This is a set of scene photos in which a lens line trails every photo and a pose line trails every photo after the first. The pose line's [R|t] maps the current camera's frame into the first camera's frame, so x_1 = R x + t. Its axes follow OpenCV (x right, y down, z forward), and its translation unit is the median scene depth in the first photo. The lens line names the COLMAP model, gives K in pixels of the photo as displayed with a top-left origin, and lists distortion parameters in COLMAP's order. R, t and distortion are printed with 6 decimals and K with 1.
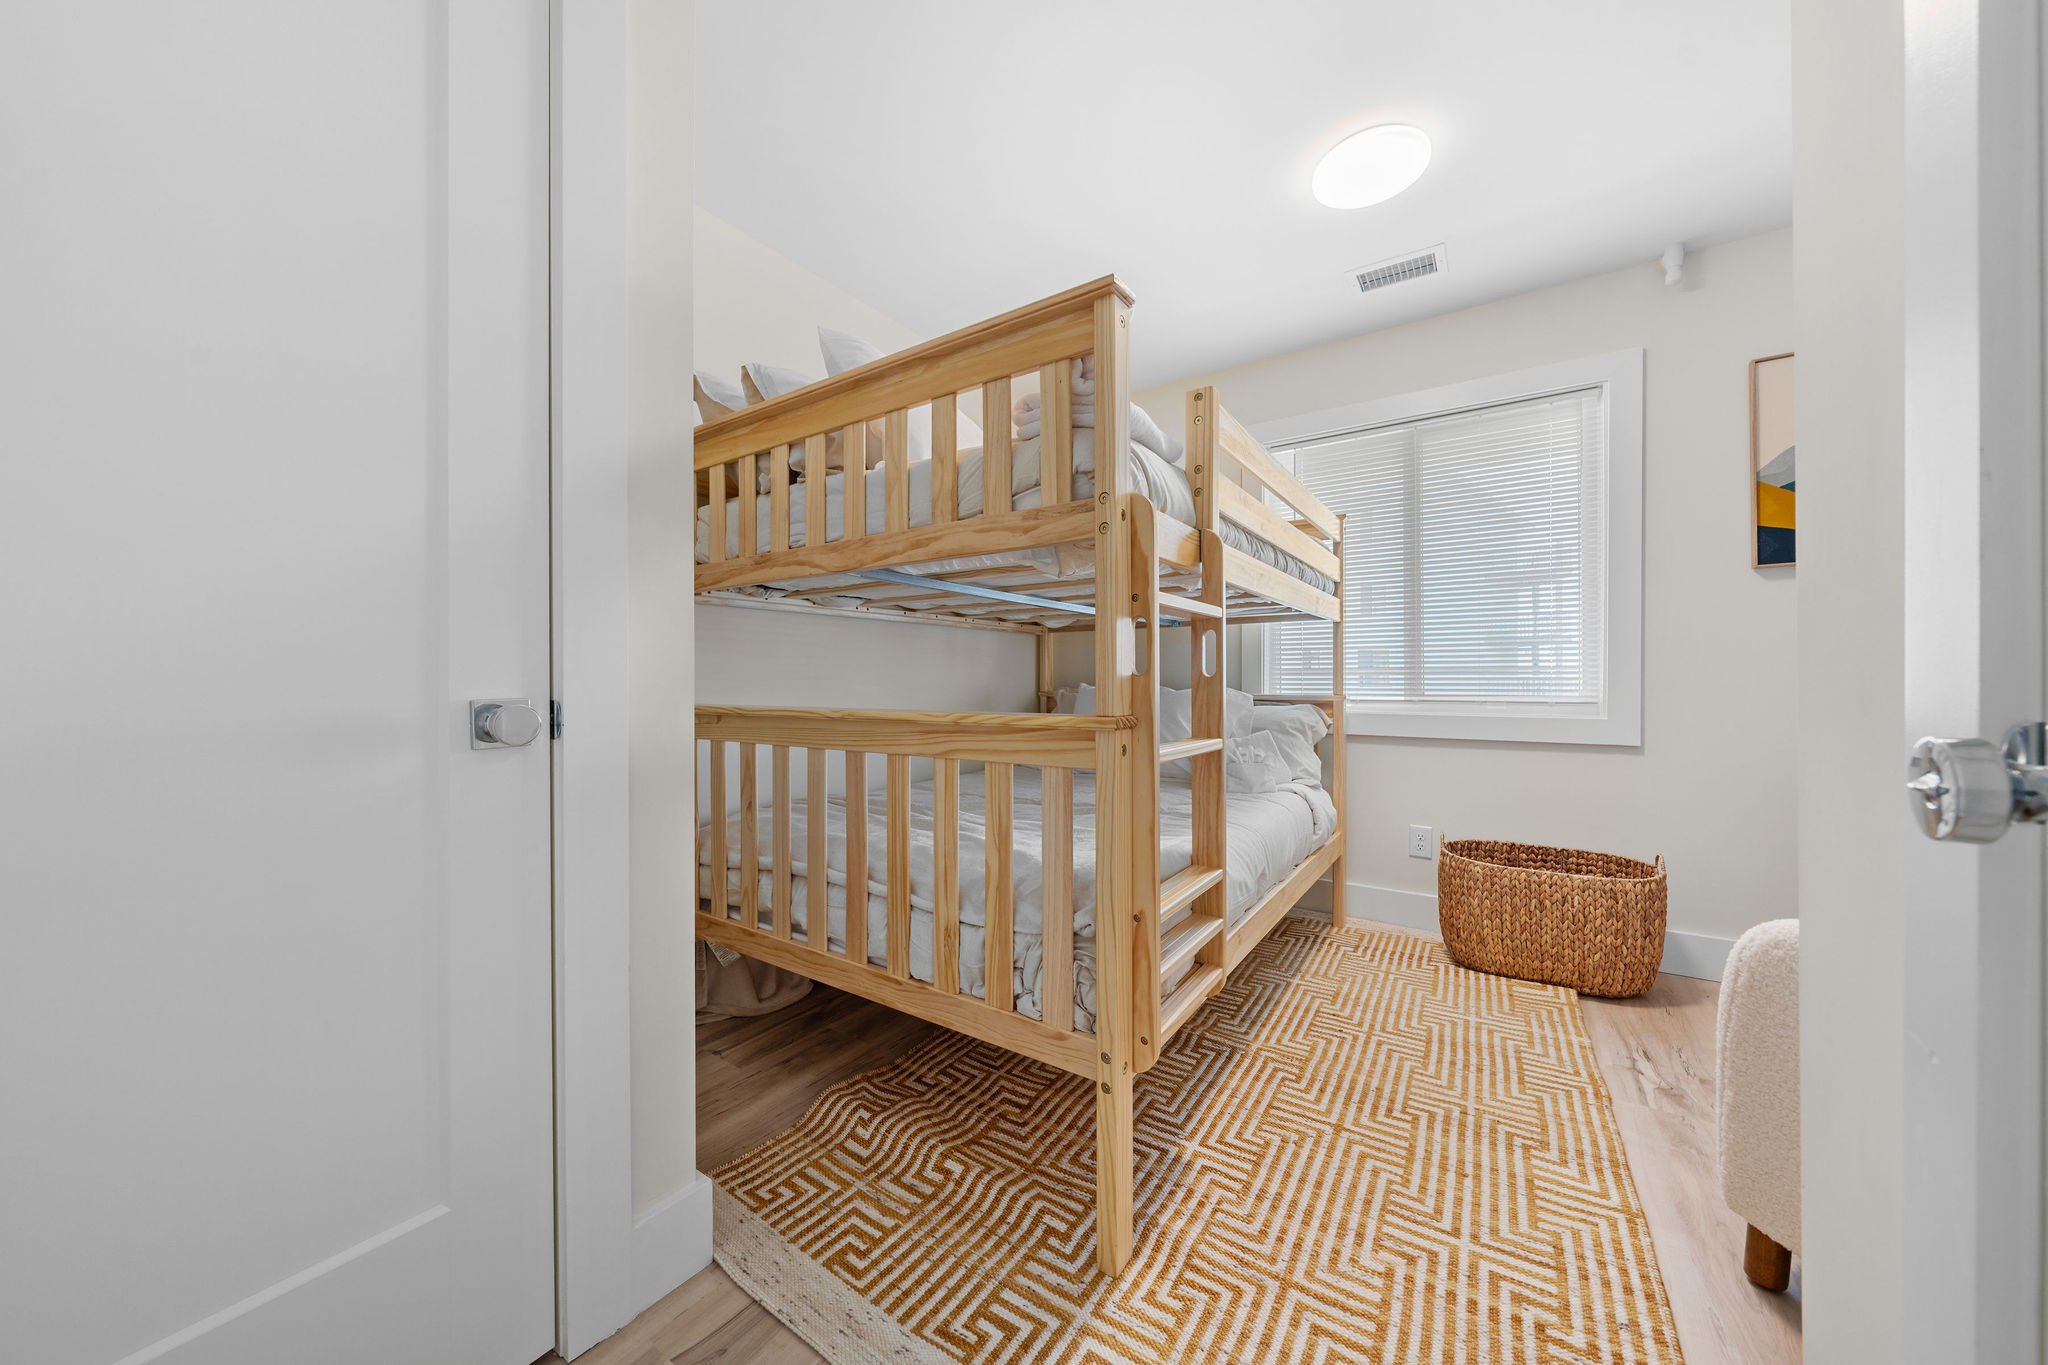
lens RADIAL K [[708.8, 0, 1027.8], [0, 708.8, 691.3], [0, 0, 1]] dist [-0.008023, 0.001230]
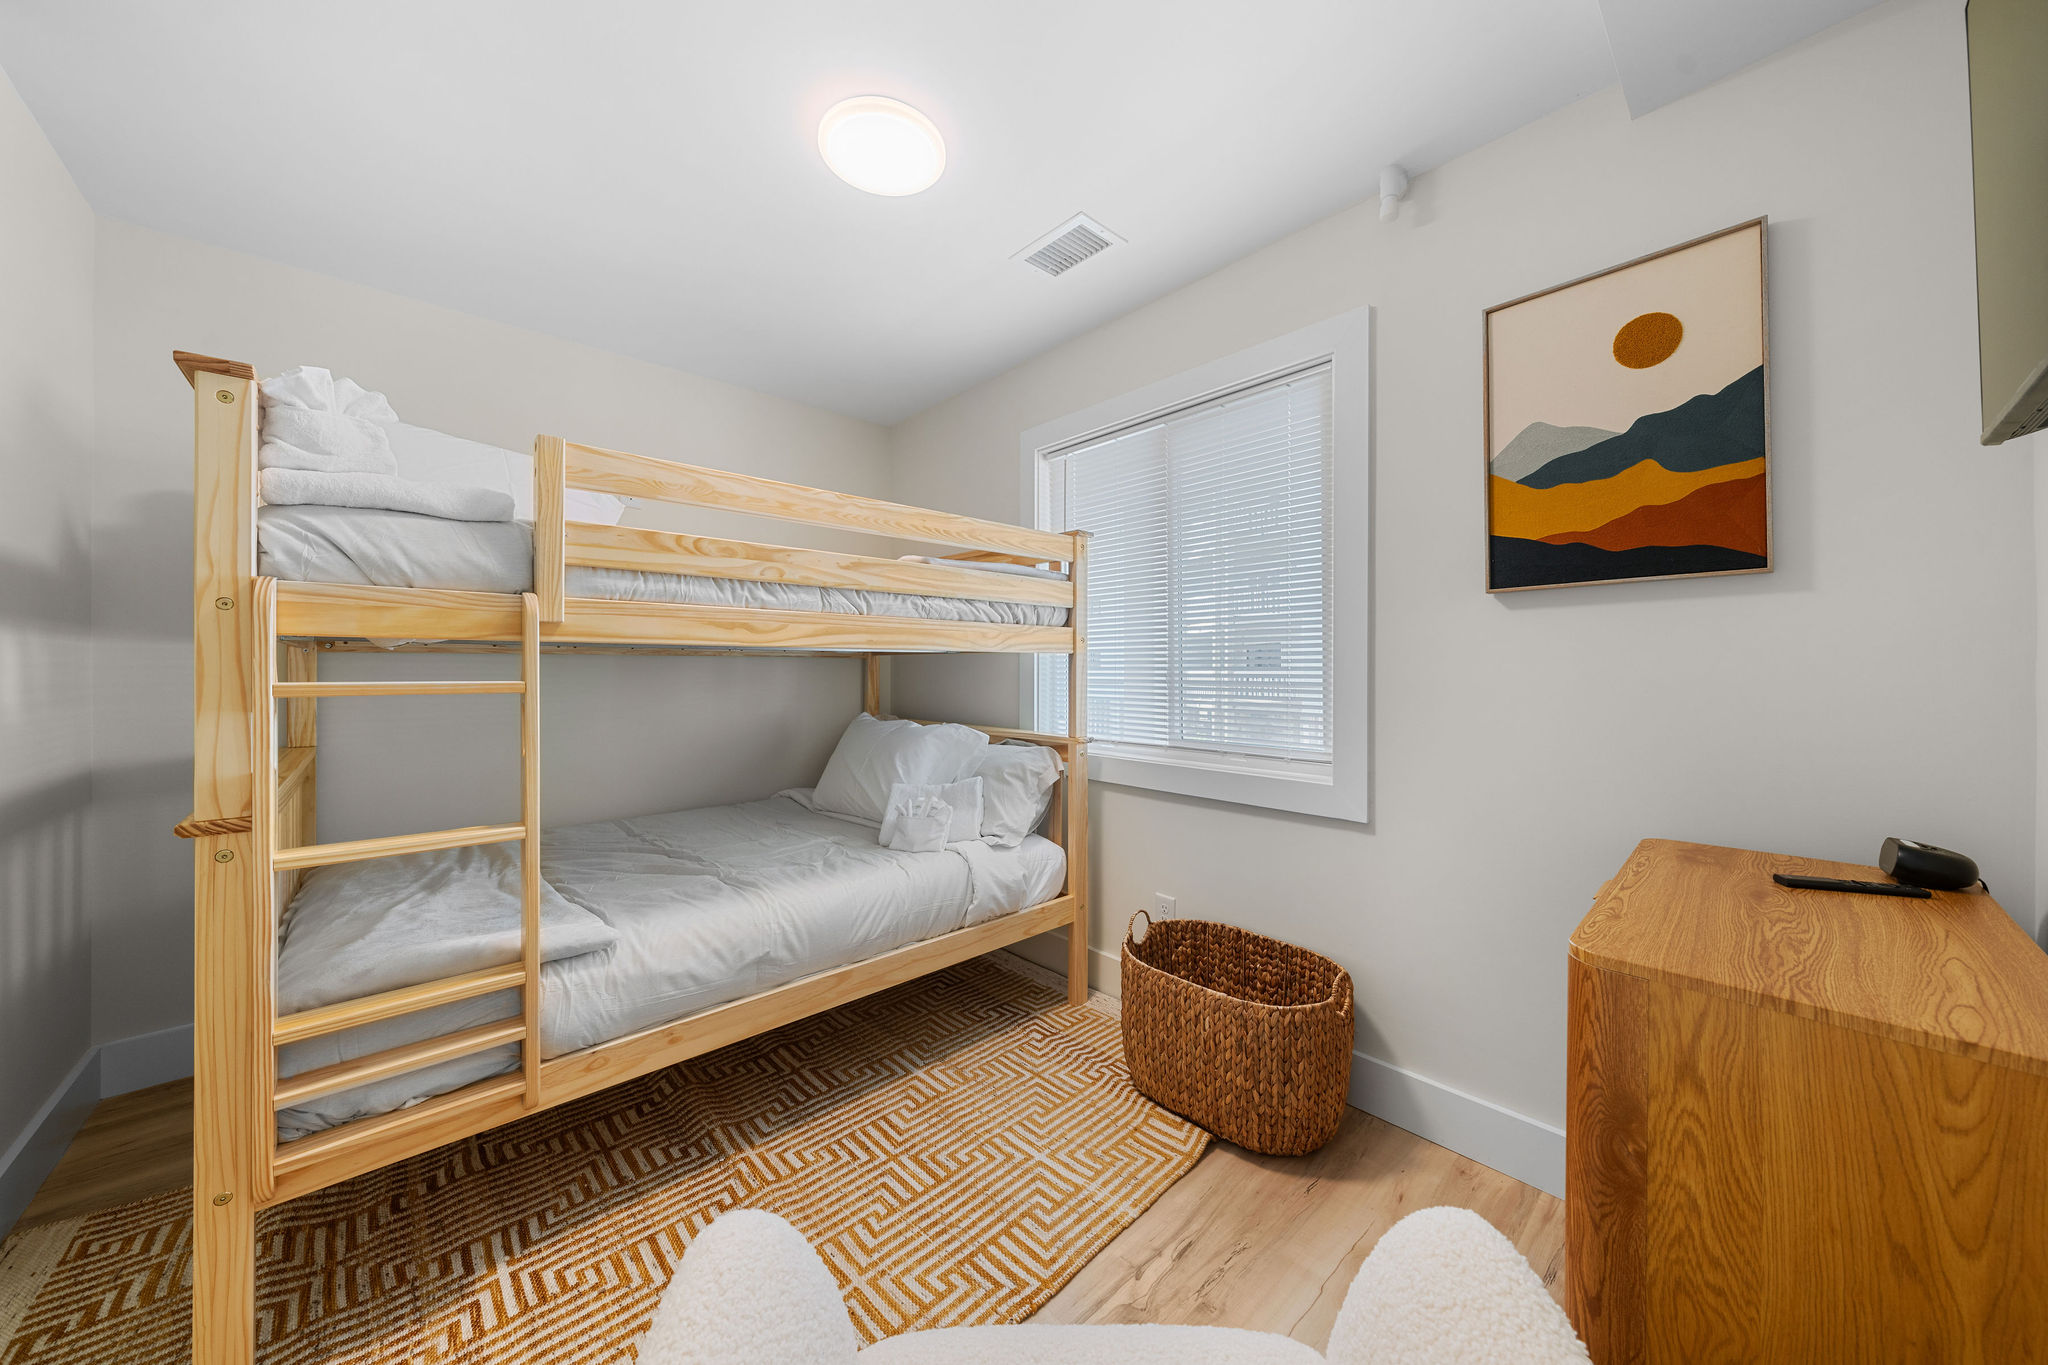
lens RADIAL K [[708.8, 0, 1070.4], [0, 708.8, 669.6], [0, 0, 1]] dist [-0.008023, 0.001230]
pose [[0.974202, 0.001282, -0.225674, 1.168369], [-0.003278, 0.999959, -0.008469, -0.129726], [0.225653, 0.008991, 0.974166, 0.281680]]
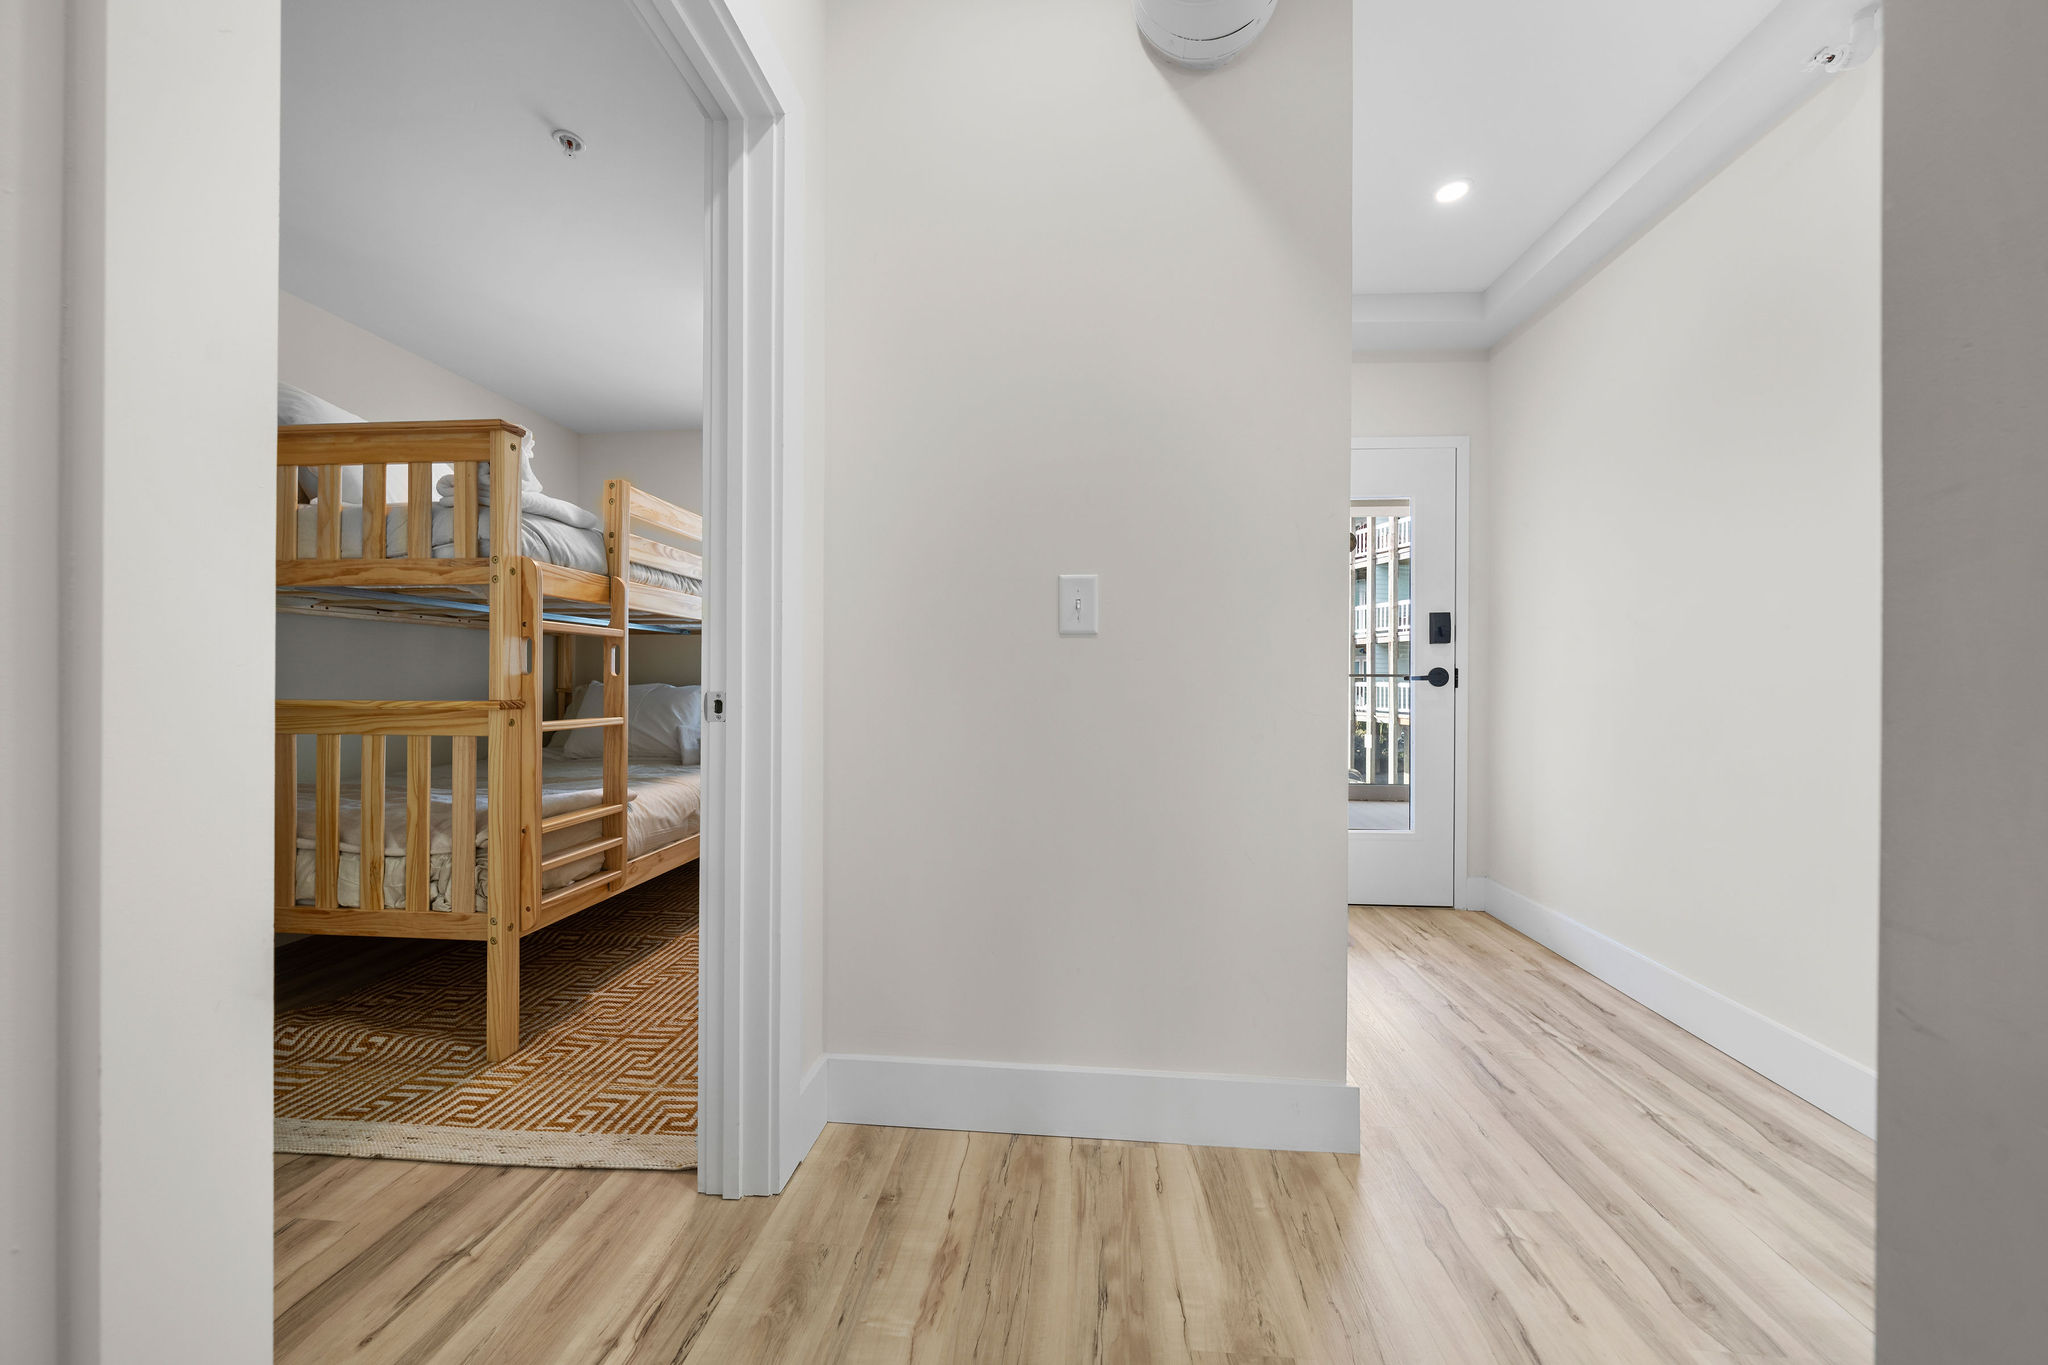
lens RADIAL K [[708.8, 0, 1053.8], [0, 708.8, 686.3], [0, 0, 1]] dist [-0.008023, 0.001230]
pose [[0.864557, 0.004137, 0.502518, 0.316359], [-0.001020, 0.999979, -0.006477, 0.009623], [-0.502534, 0.005087, 0.864542, -0.767132]]
